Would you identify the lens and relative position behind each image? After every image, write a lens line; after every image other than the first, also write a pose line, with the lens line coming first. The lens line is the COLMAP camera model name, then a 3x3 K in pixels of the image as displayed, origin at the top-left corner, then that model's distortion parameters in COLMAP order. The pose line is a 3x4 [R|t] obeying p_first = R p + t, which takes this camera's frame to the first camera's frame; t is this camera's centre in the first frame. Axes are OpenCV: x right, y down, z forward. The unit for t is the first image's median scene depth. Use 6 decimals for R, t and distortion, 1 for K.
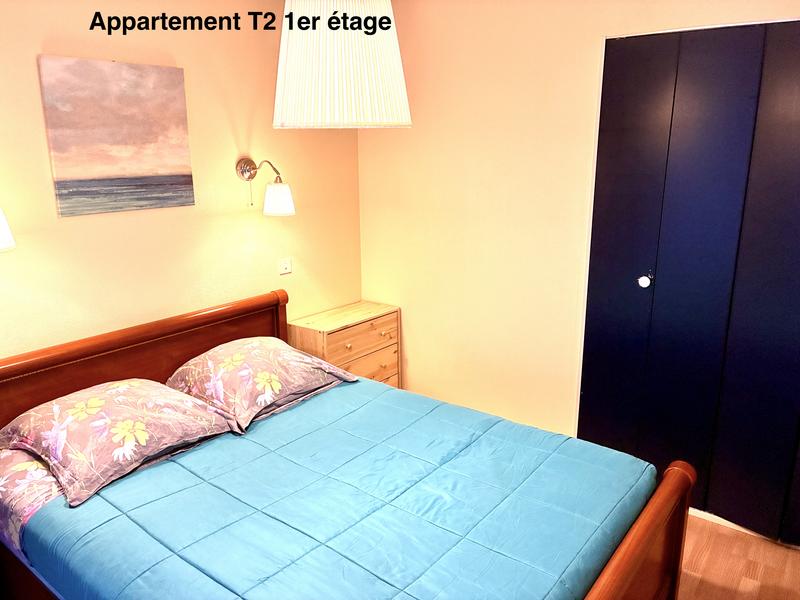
lens RADIAL K [[605.9, 0, 403.8], [0, 605.9, 295.8], [0, 0, 1]] dist [0.044769, -0.061512]
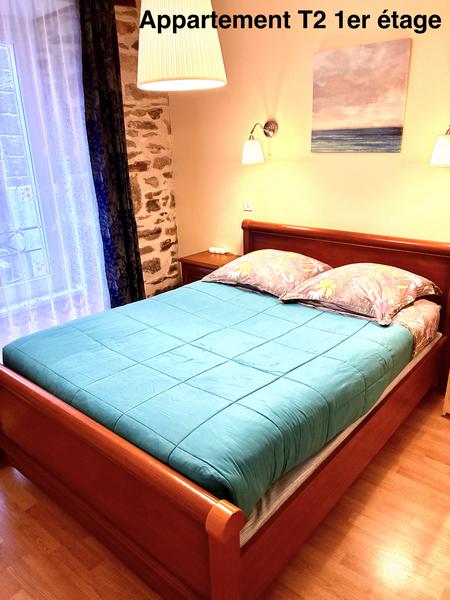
lens RADIAL K [[454.4, 0, 228.9], [0, 454.4, 300.8], [0, 0, 1]] dist [0.044769, -0.061512]
pose [[-0.052601, 0.347007, -0.936386, 0.754038], [-0.211110, 0.912628, 0.350062, -0.140399], [0.976046, 0.216094, 0.025251, 0.777861]]
